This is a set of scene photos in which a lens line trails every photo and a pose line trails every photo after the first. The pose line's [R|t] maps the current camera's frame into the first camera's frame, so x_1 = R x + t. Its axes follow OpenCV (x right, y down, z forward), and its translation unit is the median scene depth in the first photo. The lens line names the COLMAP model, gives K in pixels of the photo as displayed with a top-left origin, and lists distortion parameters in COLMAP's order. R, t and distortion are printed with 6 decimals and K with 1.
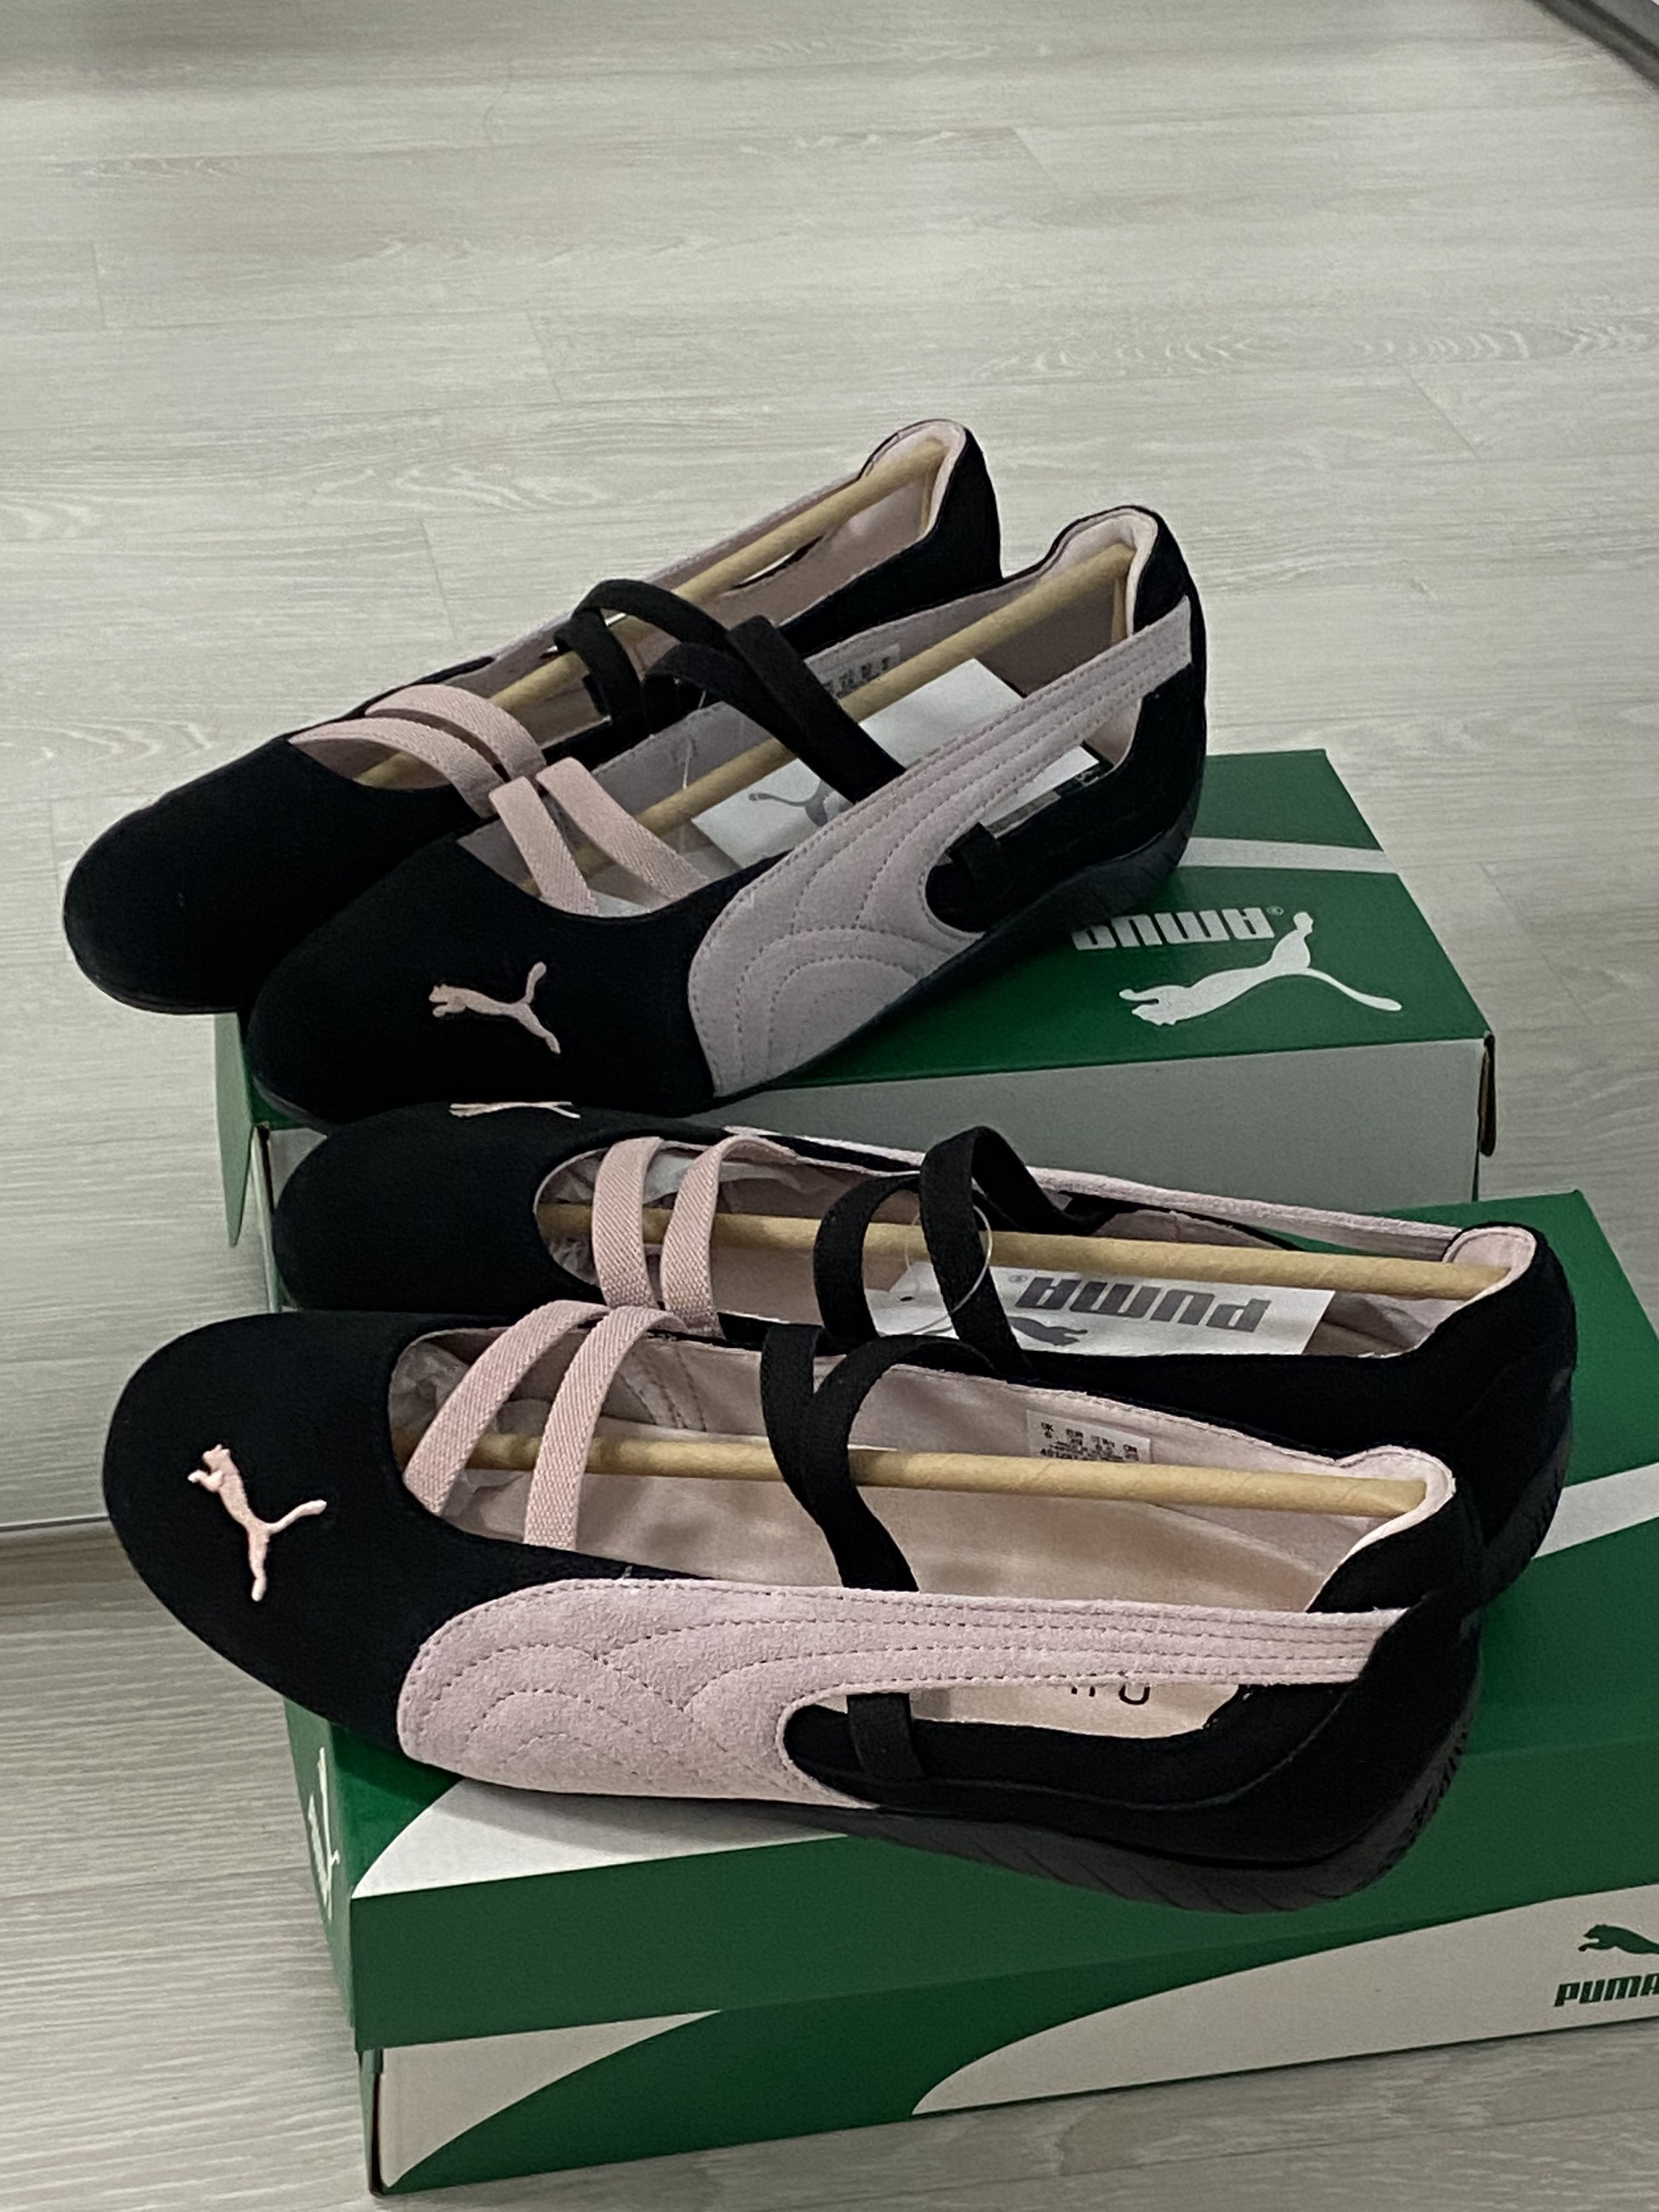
lens RADIAL K [[3739.4, 0, 831.4], [0, 3739.4, 1158.6], [0, 0, 1]] dist [0.090297, -0.142165]
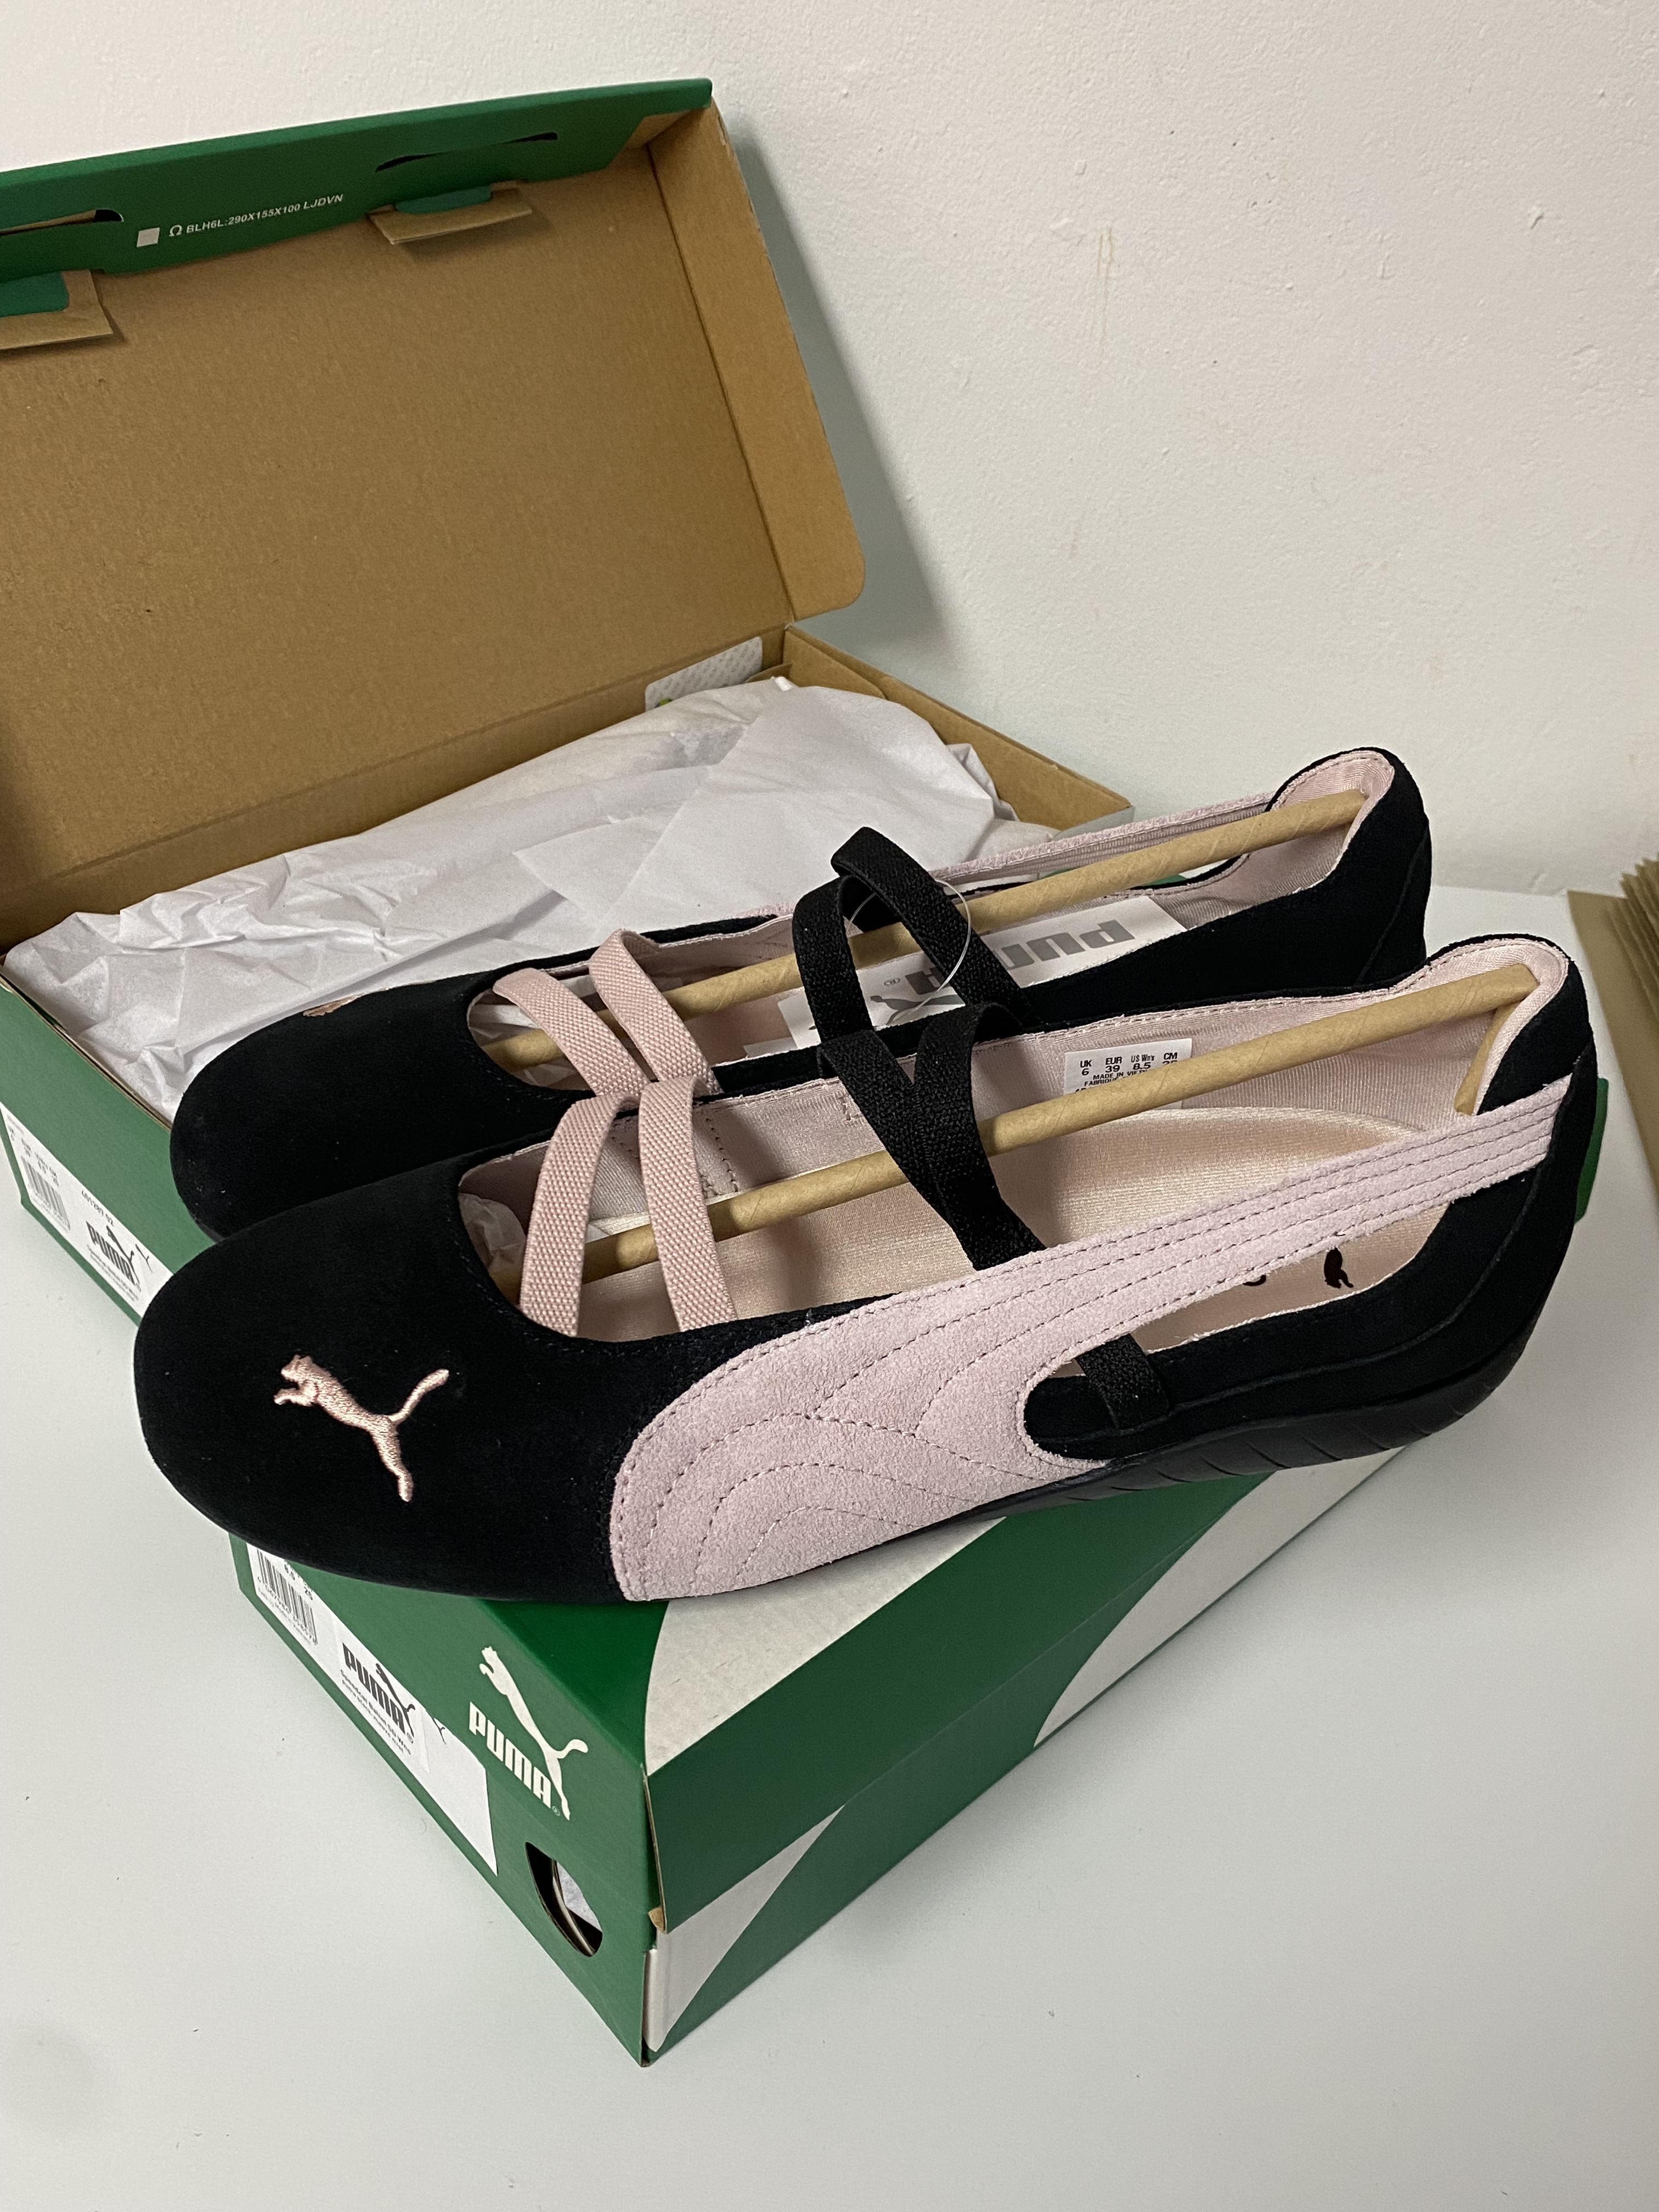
lens RADIAL K [[2051.3, 0, 818.1], [0, 2051.3, 1083.4], [0, 0, 1]] dist [0.145106, -0.387086]
pose [[0.881701, -0.287240, 0.374294, -0.213486], [0.306298, 0.951893, 0.008972, 0.047605], [-0.358865, 0.106735, 0.927267, 0.485042]]
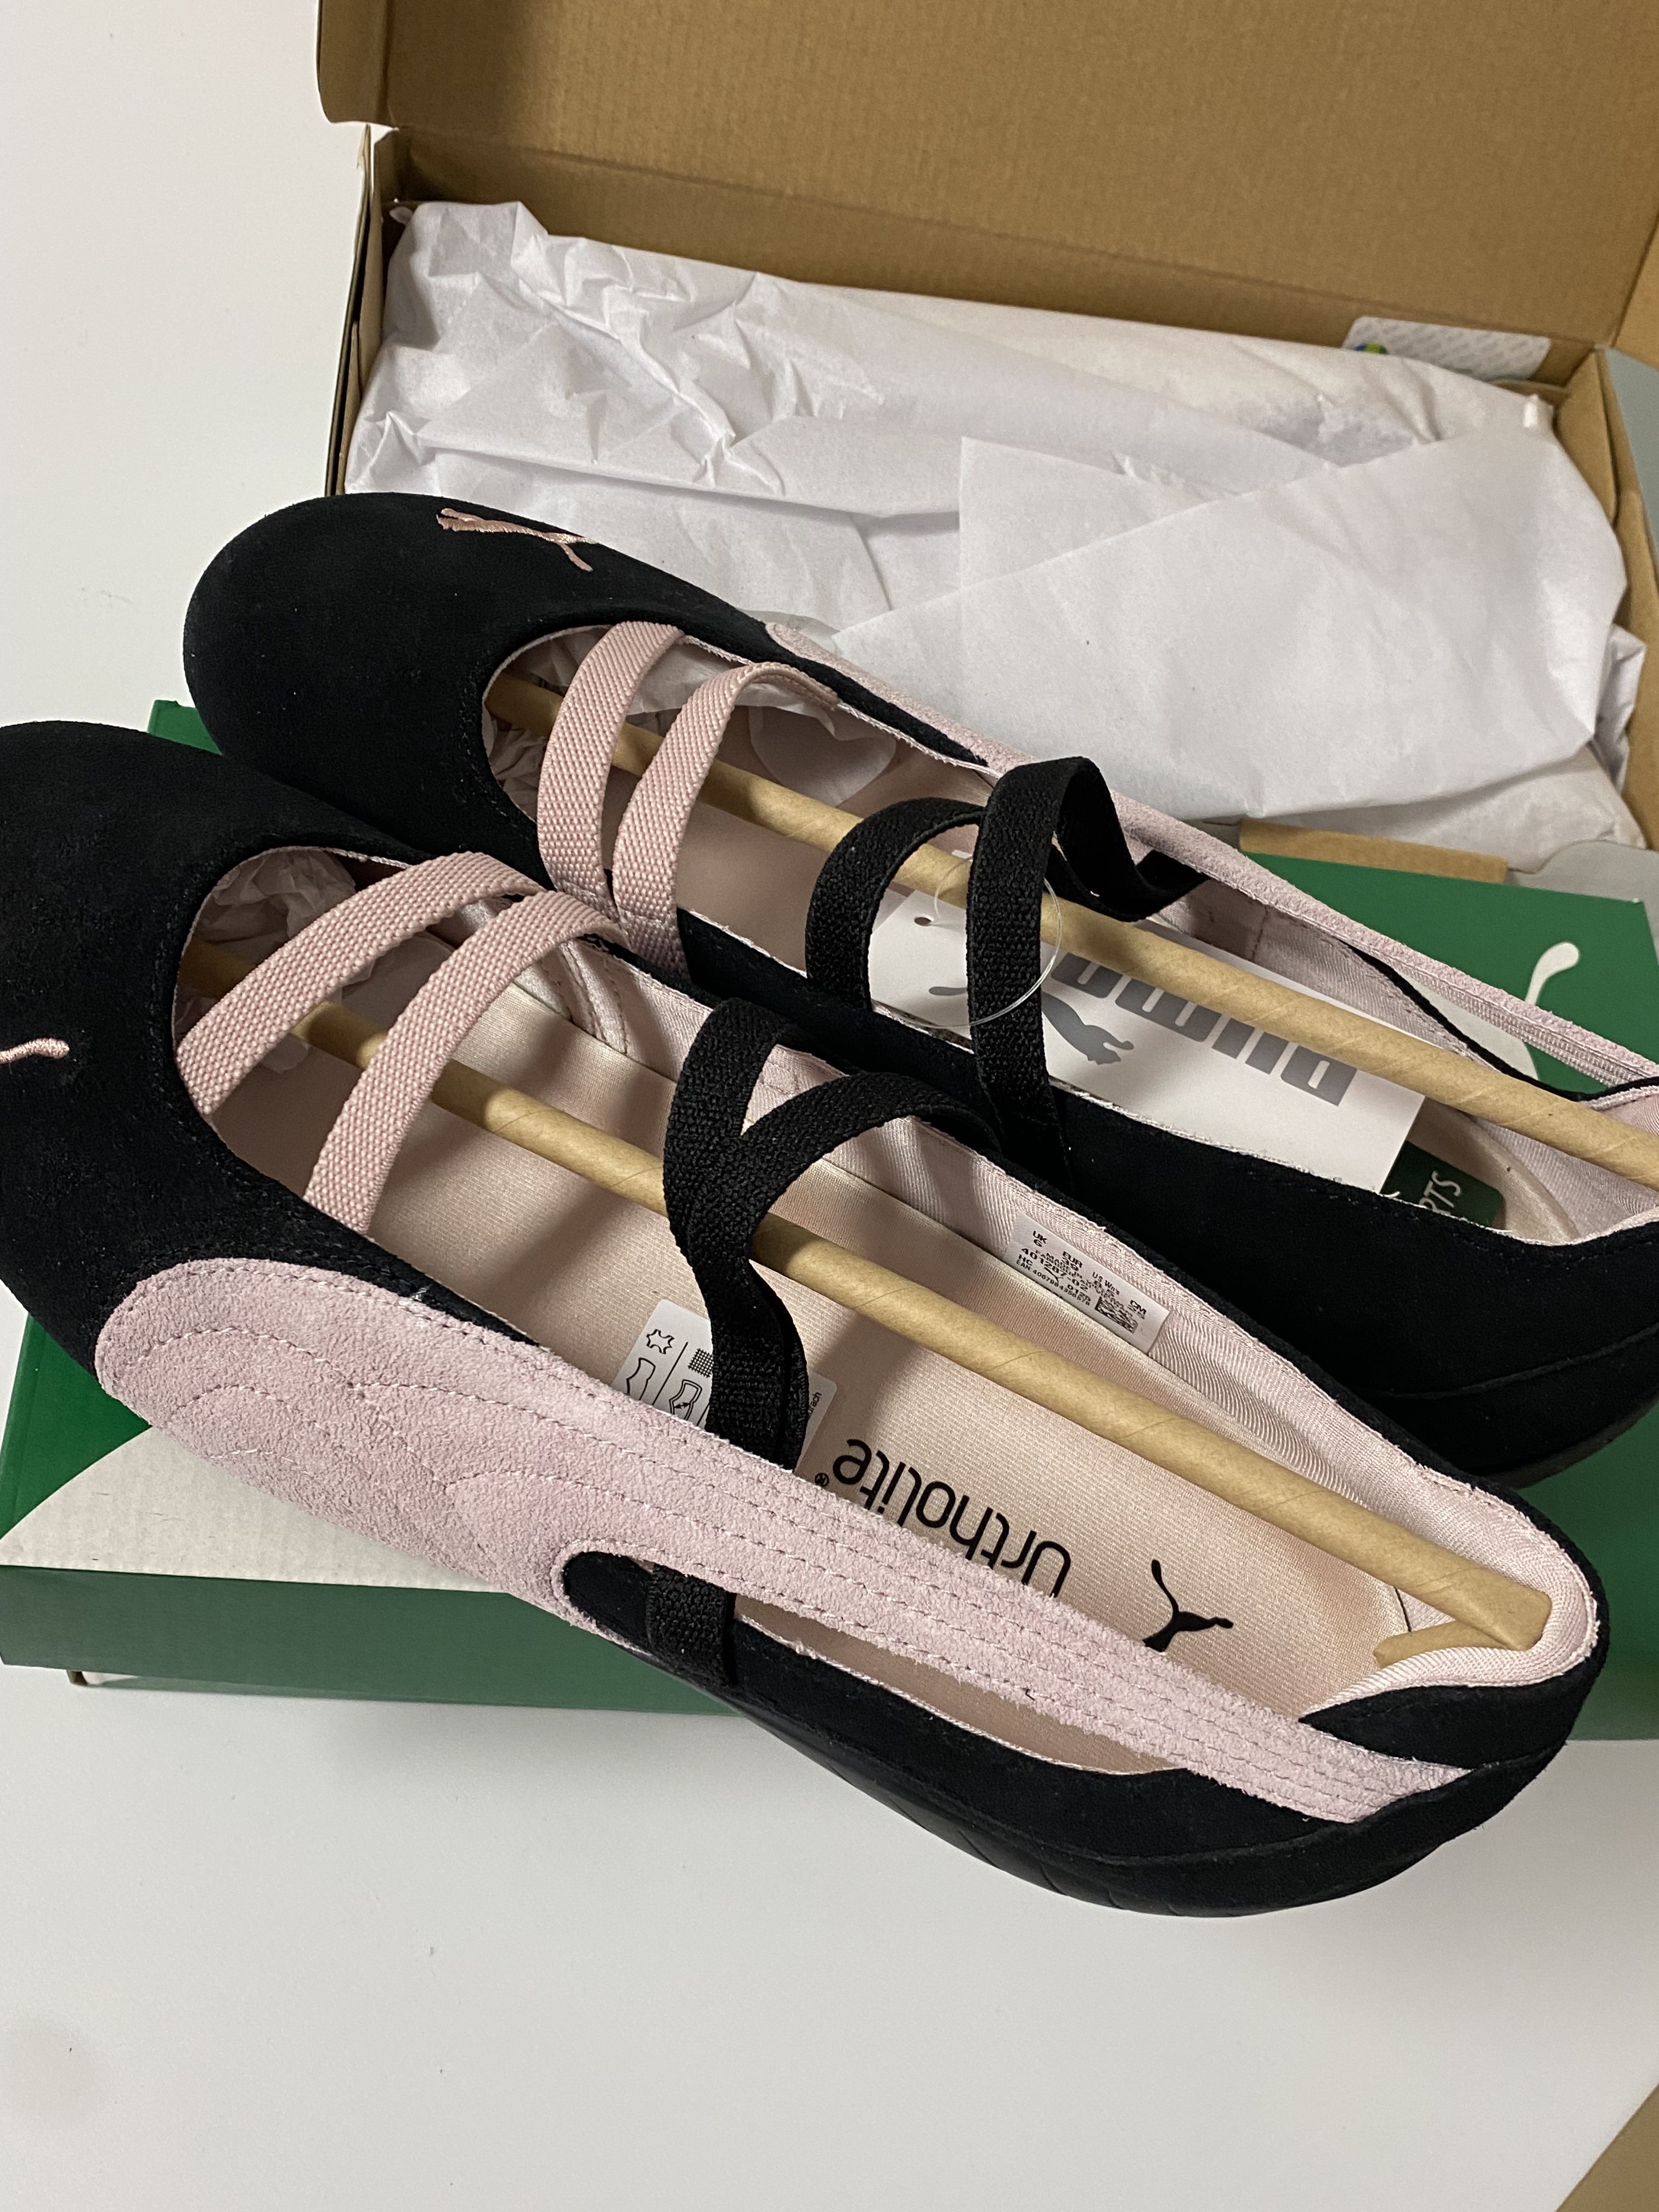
lens RADIAL K [[2074.3, 0, 829.5], [0, 2074.3, 1106.0], [0, 0, 1]] dist [0.036193, -0.129078]
pose [[0.955759, 0.292203, 0.033809, -0.003047], [-0.287399, 0.903142, 0.318960, -0.067840], [0.062667, -0.314566, 0.947165, 0.597866]]
